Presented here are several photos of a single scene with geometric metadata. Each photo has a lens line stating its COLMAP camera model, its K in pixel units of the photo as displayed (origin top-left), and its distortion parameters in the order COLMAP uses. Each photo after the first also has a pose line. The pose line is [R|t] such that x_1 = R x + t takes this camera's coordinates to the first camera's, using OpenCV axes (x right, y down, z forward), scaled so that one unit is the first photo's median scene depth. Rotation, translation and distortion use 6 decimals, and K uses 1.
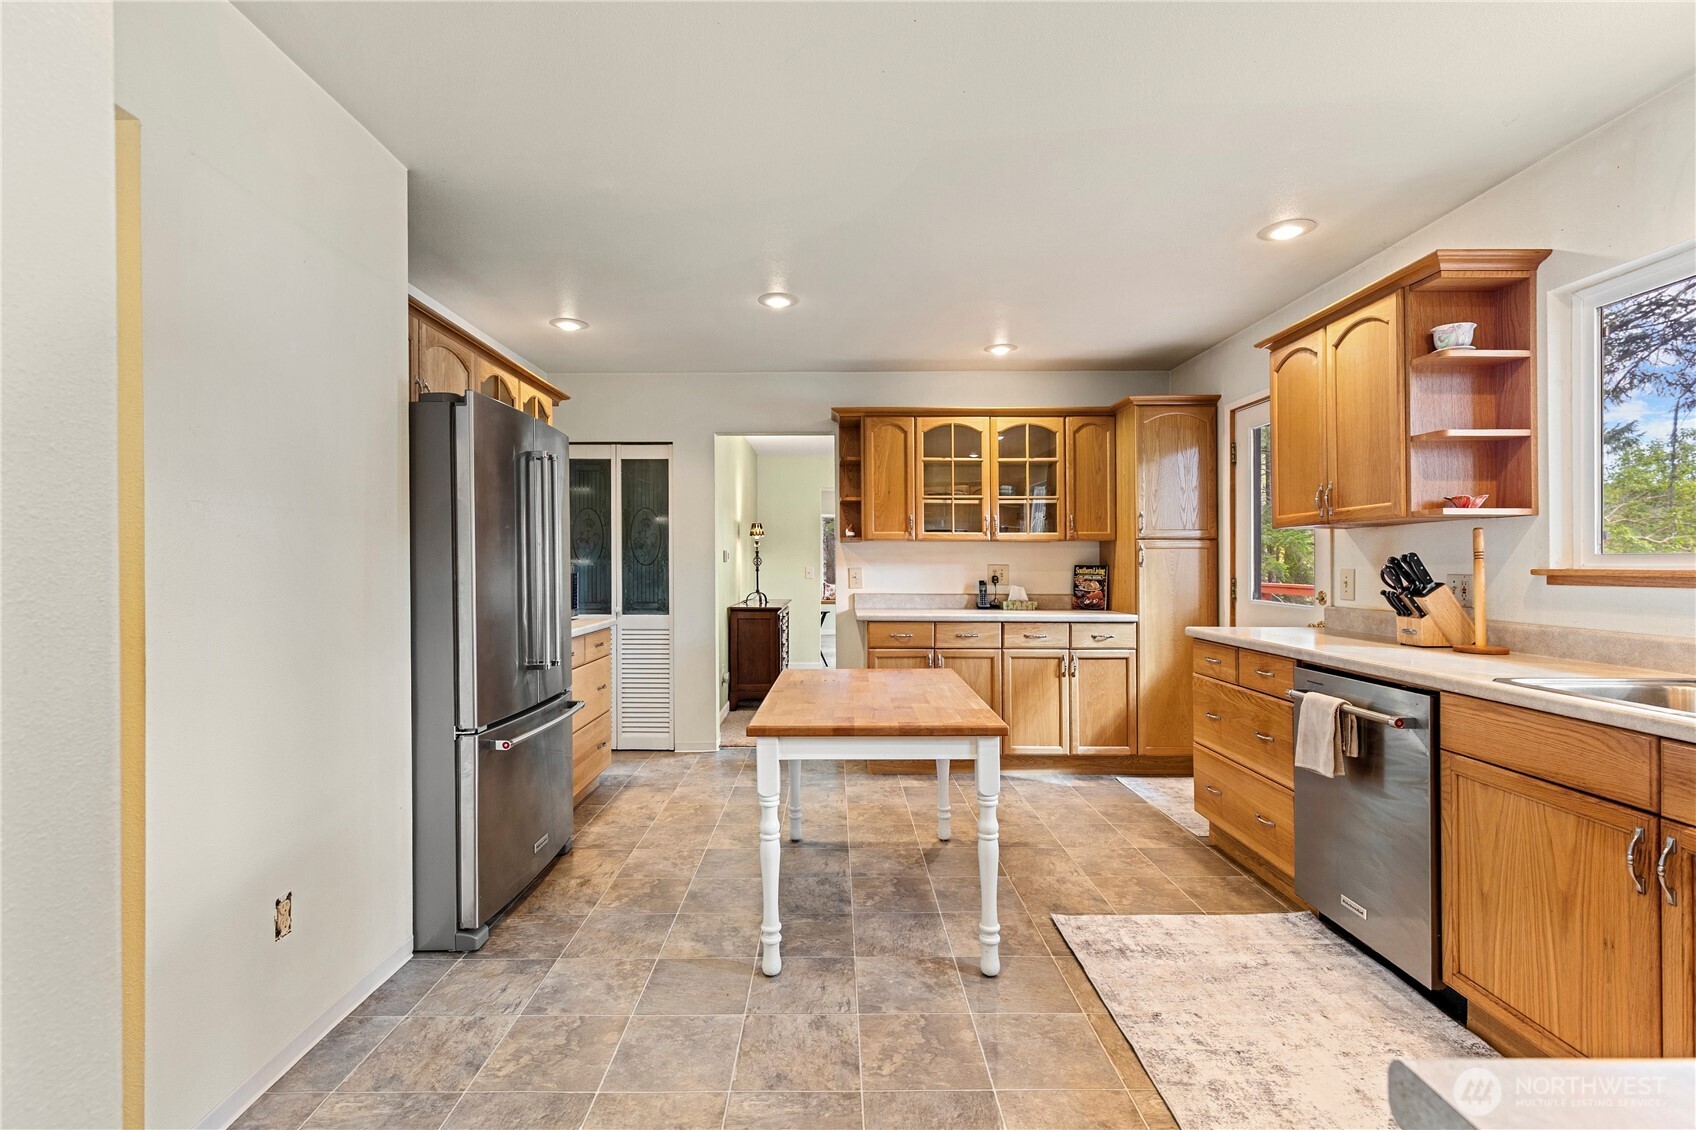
lens RADIAL K [[775.2, 0, 834.5], [0, 775.2, 561.5], [0, 0, 1]] dist [0.010039, -0.002402]
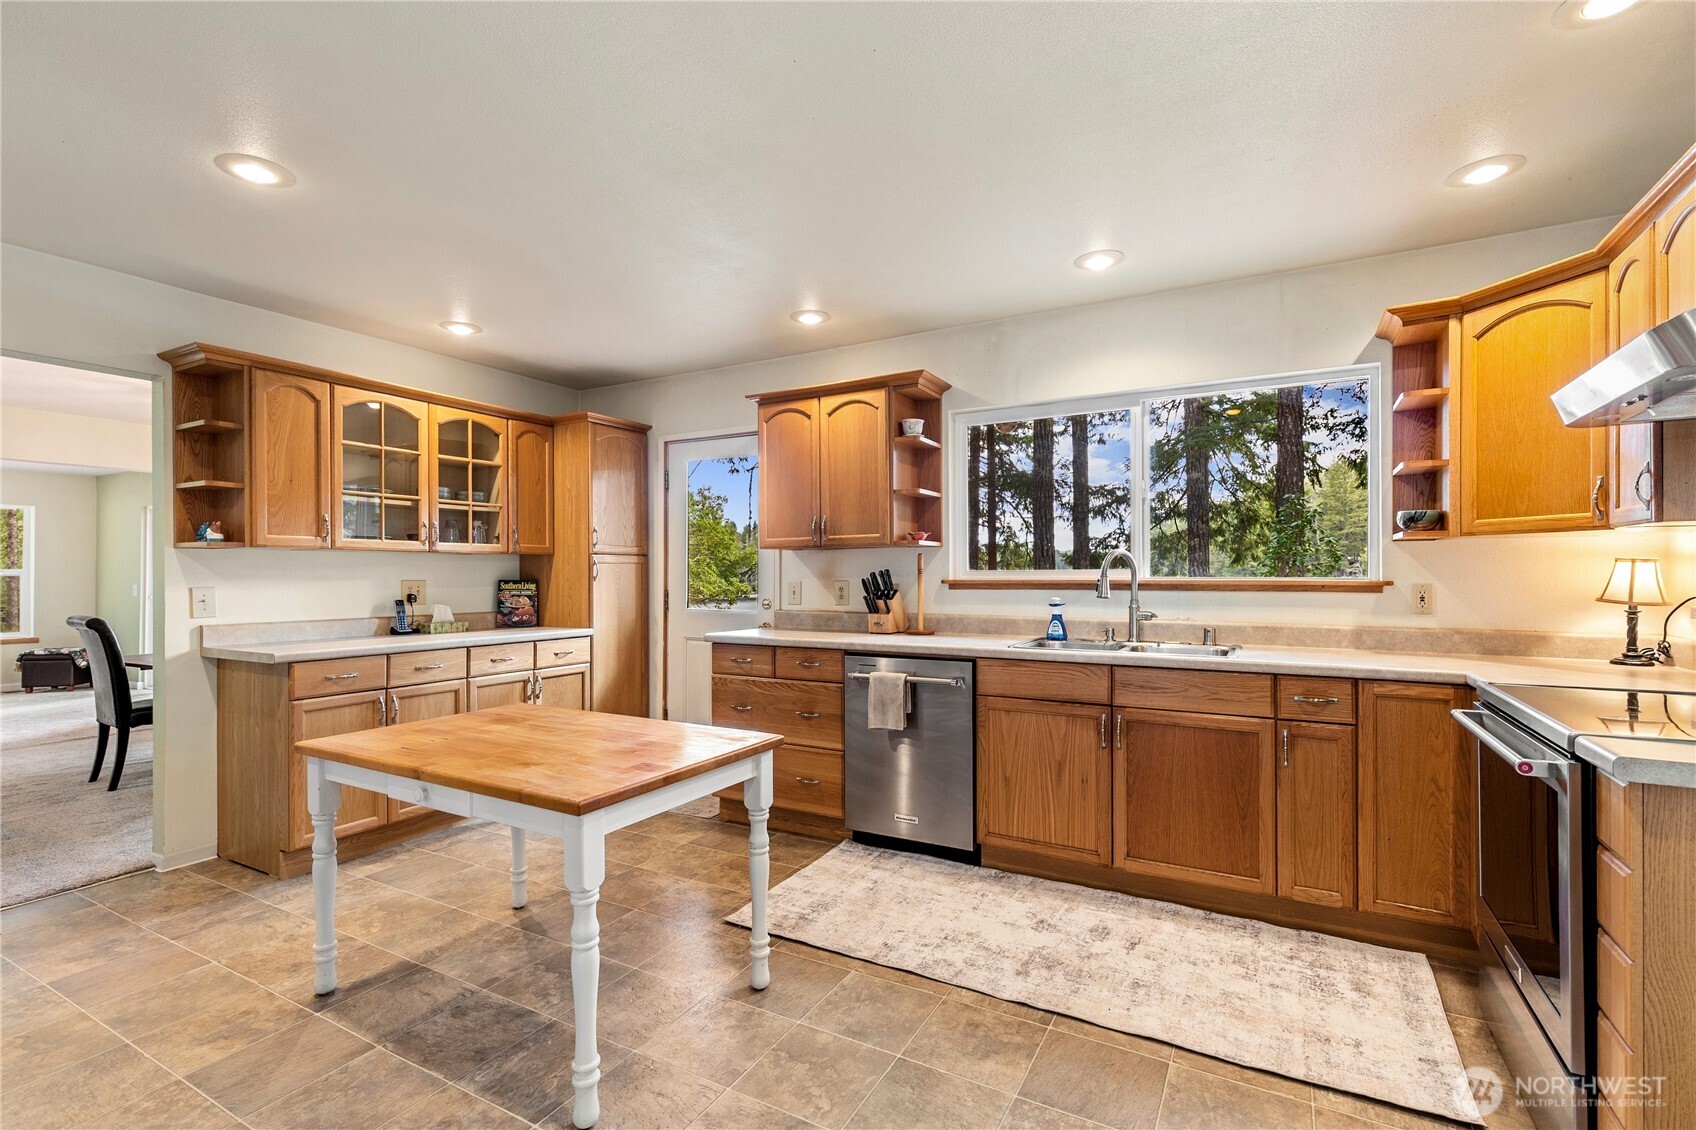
lens RADIAL K [[775.2, 0, 837.5], [0, 775.2, 569.4], [0, 0, 1]] dist [0.010039, -0.002402]
pose [[0.489501, 0.001062, 0.872002, -0.367194], [0.002715, 0.999993, -0.002741, -0.004998], [-0.871999, 0.003709, 0.489494, 0.242132]]
